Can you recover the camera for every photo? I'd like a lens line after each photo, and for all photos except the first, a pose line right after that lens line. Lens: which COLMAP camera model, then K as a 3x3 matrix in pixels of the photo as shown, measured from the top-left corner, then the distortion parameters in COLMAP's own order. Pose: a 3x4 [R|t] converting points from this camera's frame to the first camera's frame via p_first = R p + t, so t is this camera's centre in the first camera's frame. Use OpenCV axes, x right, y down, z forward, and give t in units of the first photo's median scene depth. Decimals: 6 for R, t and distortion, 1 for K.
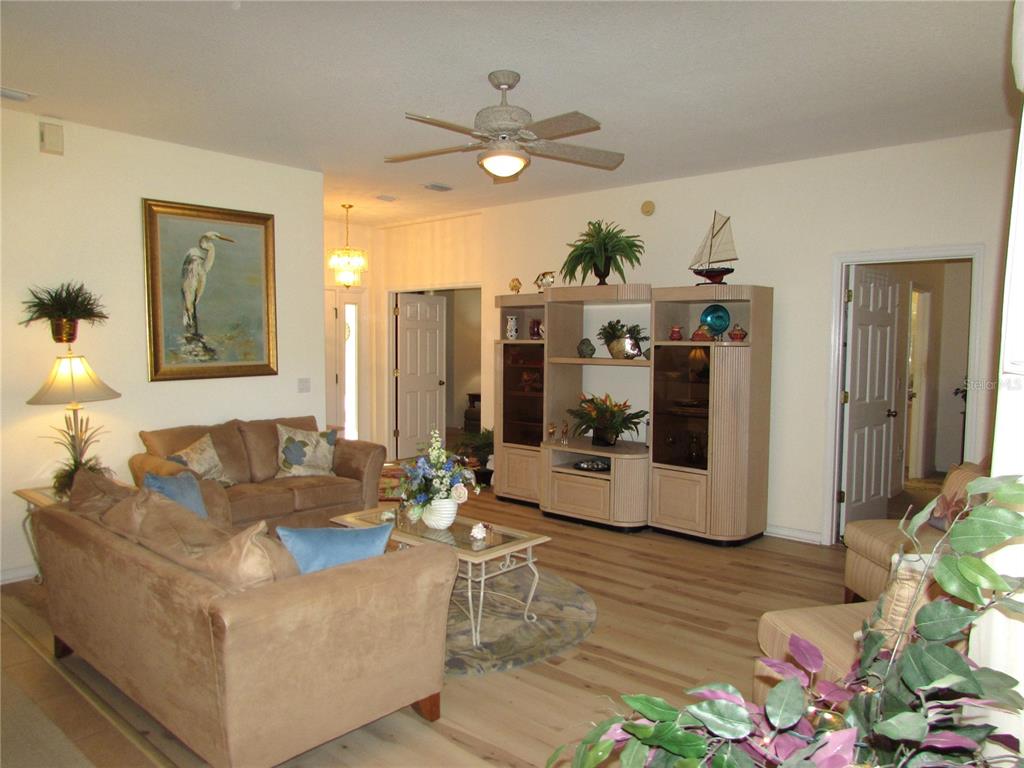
lens RADIAL K [[727.3, 0, 513.4], [0, 727.3, 389.1], [0, 0, 1]] dist [-0.026744, 0.001435]
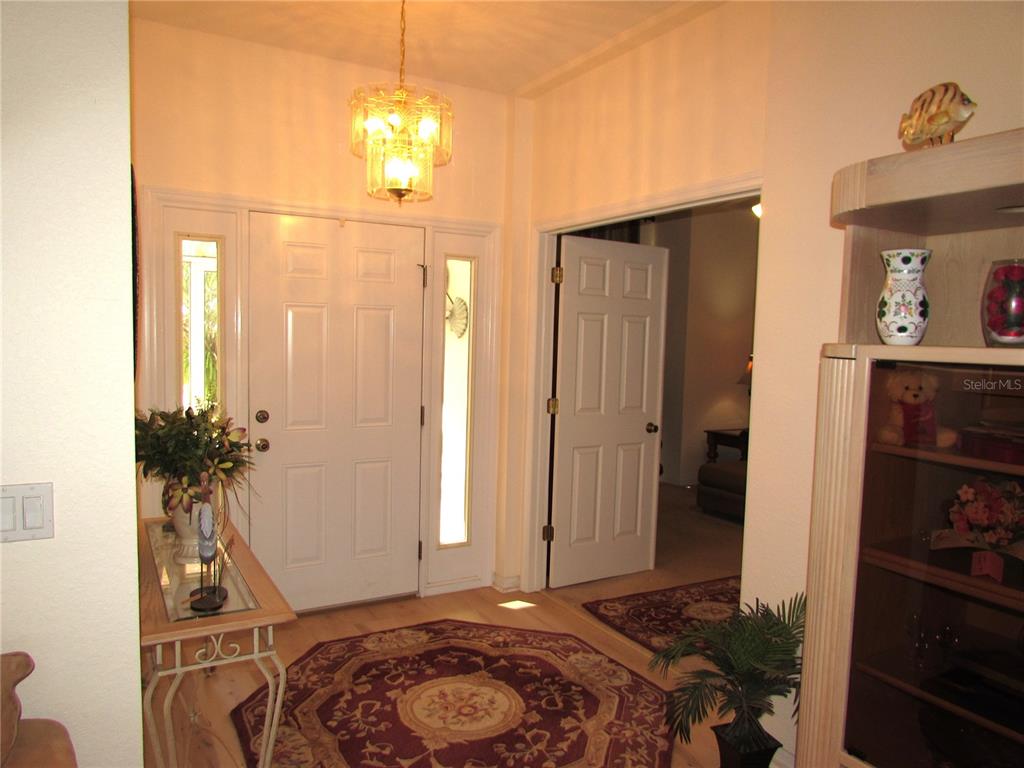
lens RADIAL K [[727.3, 0, 513.4], [0, 727.3, 389.1], [0, 0, 1]] dist [-0.026744, 0.001435]
pose [[0.948847, 0.044830, -0.312537, -0.042149], [-0.044502, 0.998976, 0.008186, -0.039826], [0.312584, 0.006141, 0.949870, 0.592855]]
